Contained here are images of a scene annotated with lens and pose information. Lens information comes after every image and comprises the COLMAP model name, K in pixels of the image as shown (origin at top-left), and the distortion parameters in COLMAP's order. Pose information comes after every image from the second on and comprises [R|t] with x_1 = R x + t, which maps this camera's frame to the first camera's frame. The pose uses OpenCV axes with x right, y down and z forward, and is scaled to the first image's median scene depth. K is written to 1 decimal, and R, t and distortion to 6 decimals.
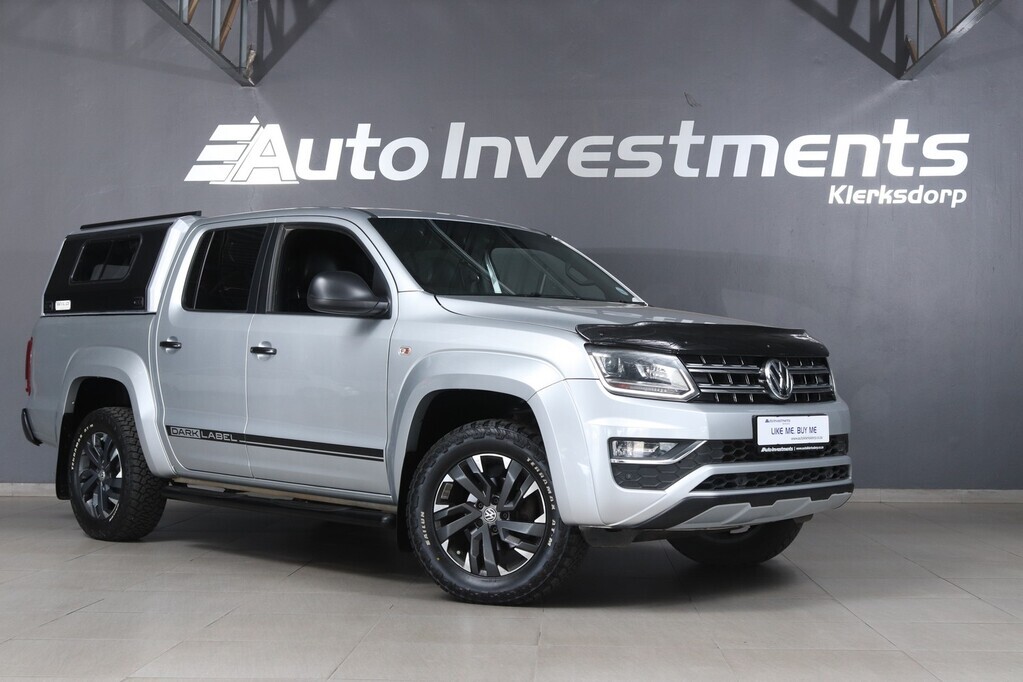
lens RADIAL K [[1526.7, 0, 511.5], [0, 1526.7, 341.0], [0, 0, 1]] dist [-0.038493, -0.015902]
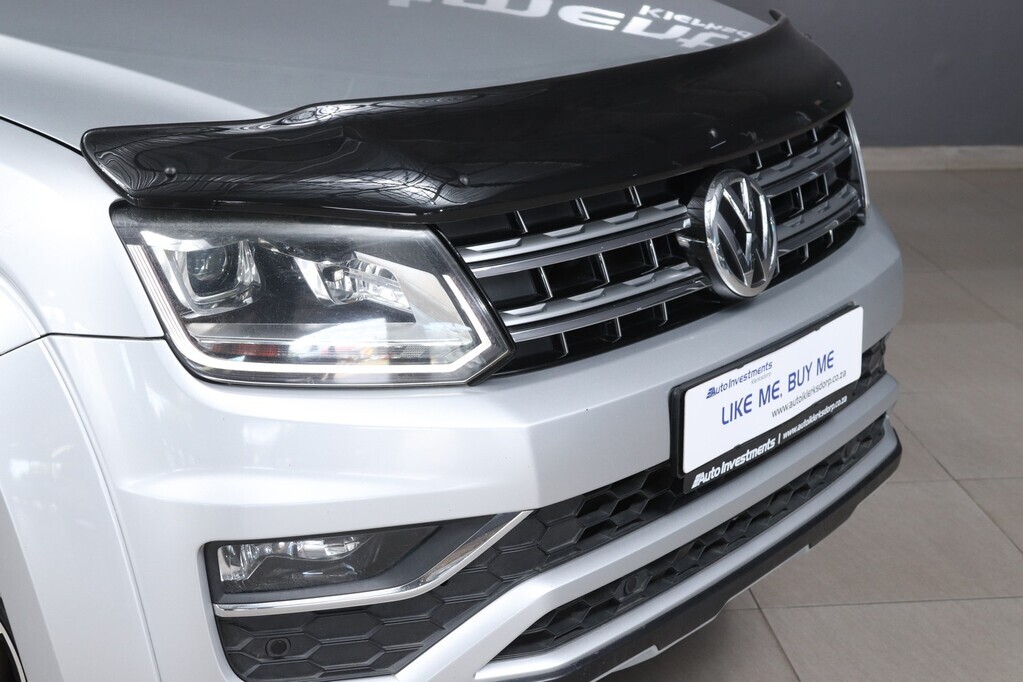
lens RADIAL K [[1776.7, 0, 511.5], [0, 1776.7, 341.0], [0, 0, 1]] dist [0.018044, 0.064569]
pose [[0.990749, -0.036611, 0.130679, 0.075343], [-0.006899, 0.948091, 0.317925, -0.078468], [-0.135535, -0.315885, 0.939067, 0.647878]]
